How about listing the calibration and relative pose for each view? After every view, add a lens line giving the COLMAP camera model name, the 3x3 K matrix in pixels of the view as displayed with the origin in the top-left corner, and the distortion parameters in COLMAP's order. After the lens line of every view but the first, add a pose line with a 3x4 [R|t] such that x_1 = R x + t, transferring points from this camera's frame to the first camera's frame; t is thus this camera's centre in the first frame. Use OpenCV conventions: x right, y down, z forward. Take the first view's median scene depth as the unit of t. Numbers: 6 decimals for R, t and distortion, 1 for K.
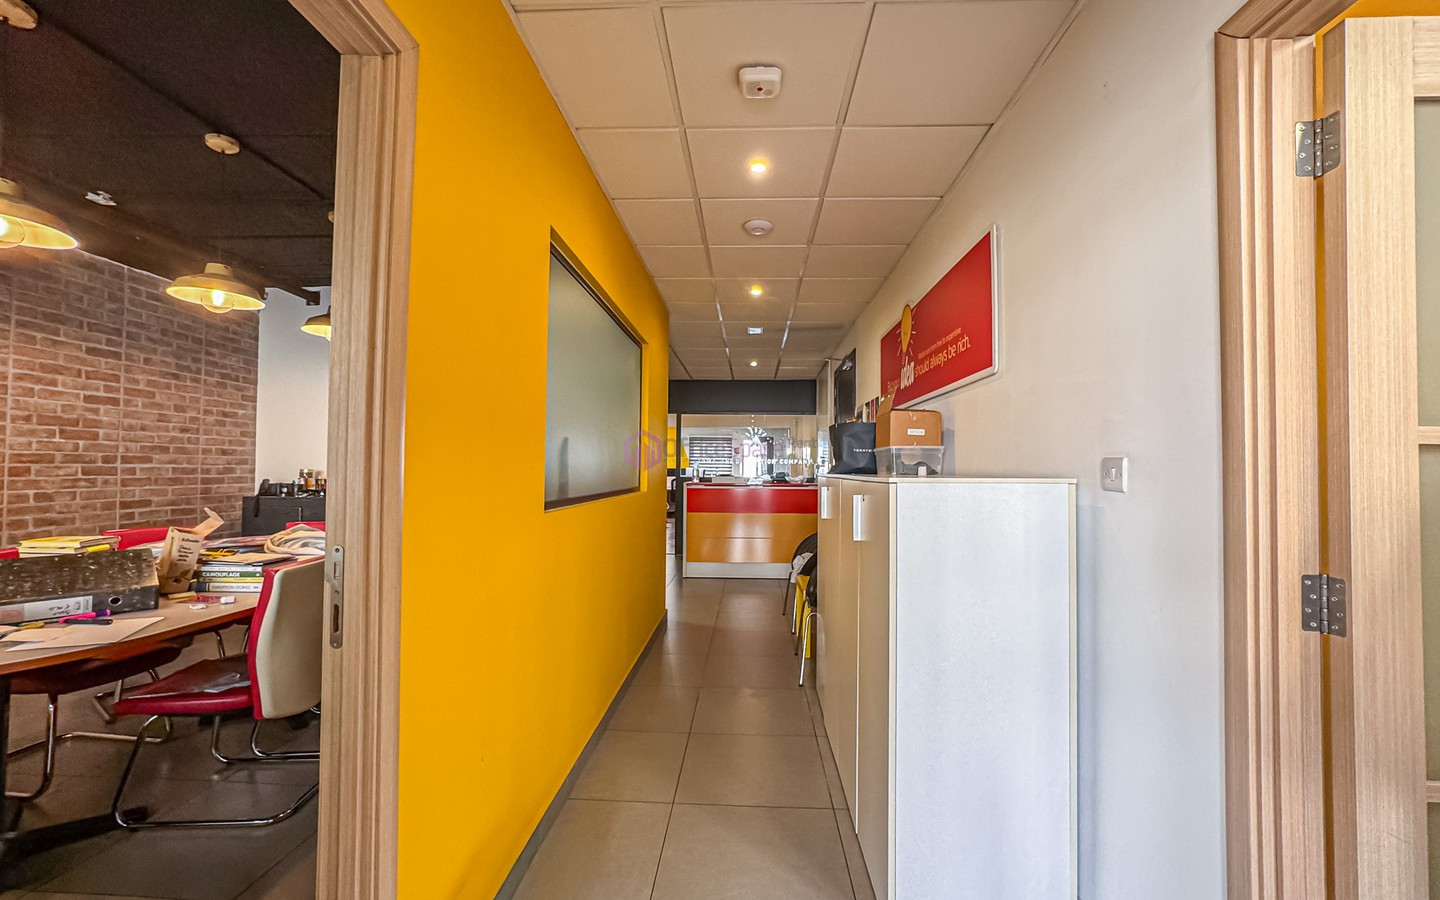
lens RADIAL K [[587.2, 0, 721.8], [0, 587.2, 451.2], [0, 0, 1]] dist [-0.032992, 0.014183]
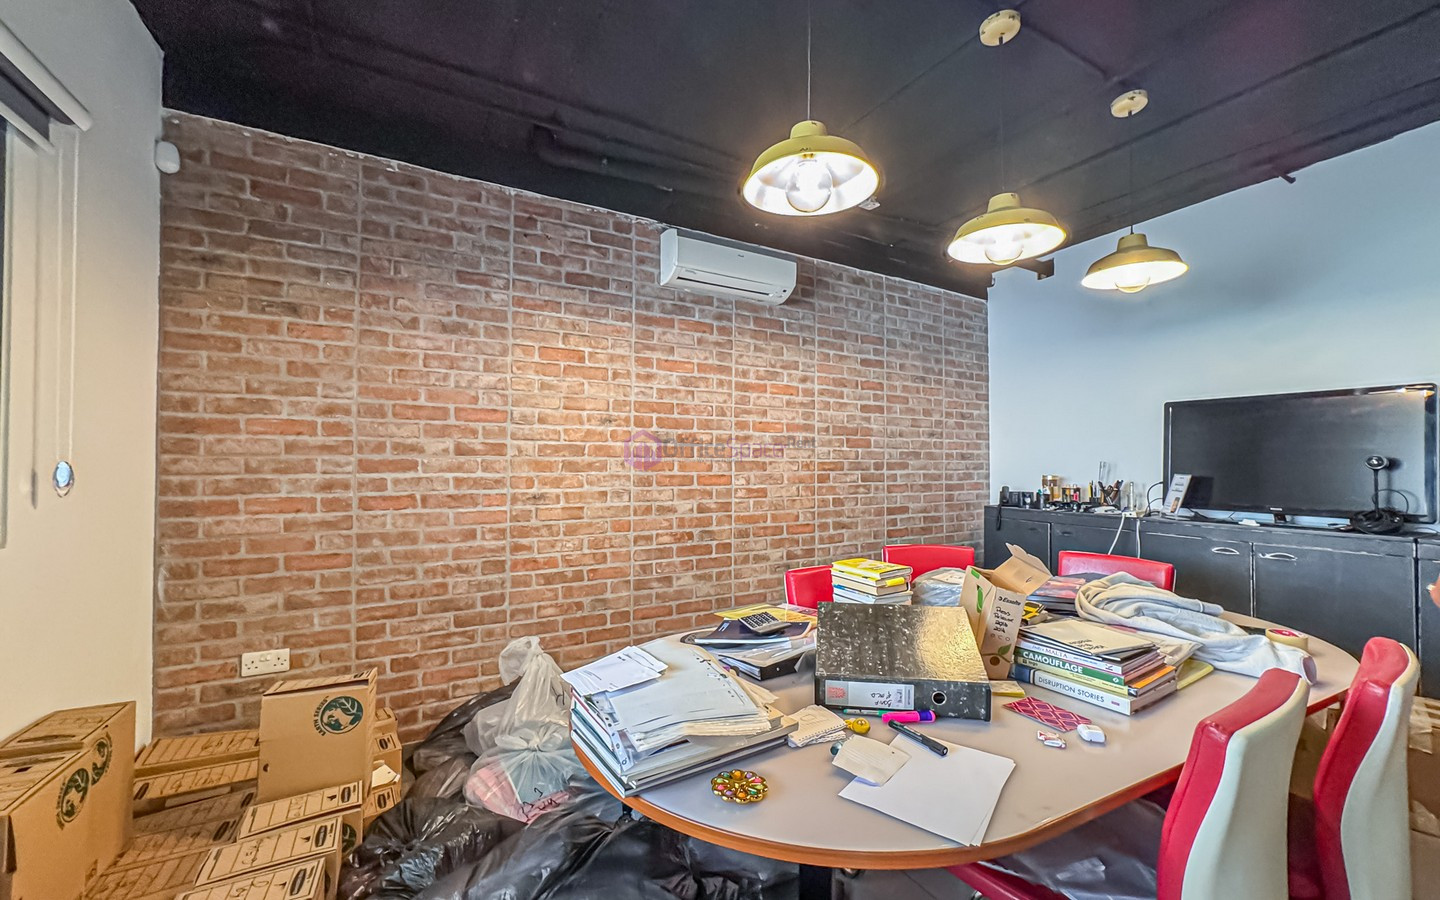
lens RADIAL K [[555.1, 0, 727.4], [0, 555.1, 455.1], [0, 0, 1]] dist [-0.000608, 0.000009]
pose [[0.507428, -0.017052, -0.861525, -0.330558], [0.026343, 0.999644, -0.004270, -0.007900], [0.861291, -0.020528, 0.507697, 0.253900]]
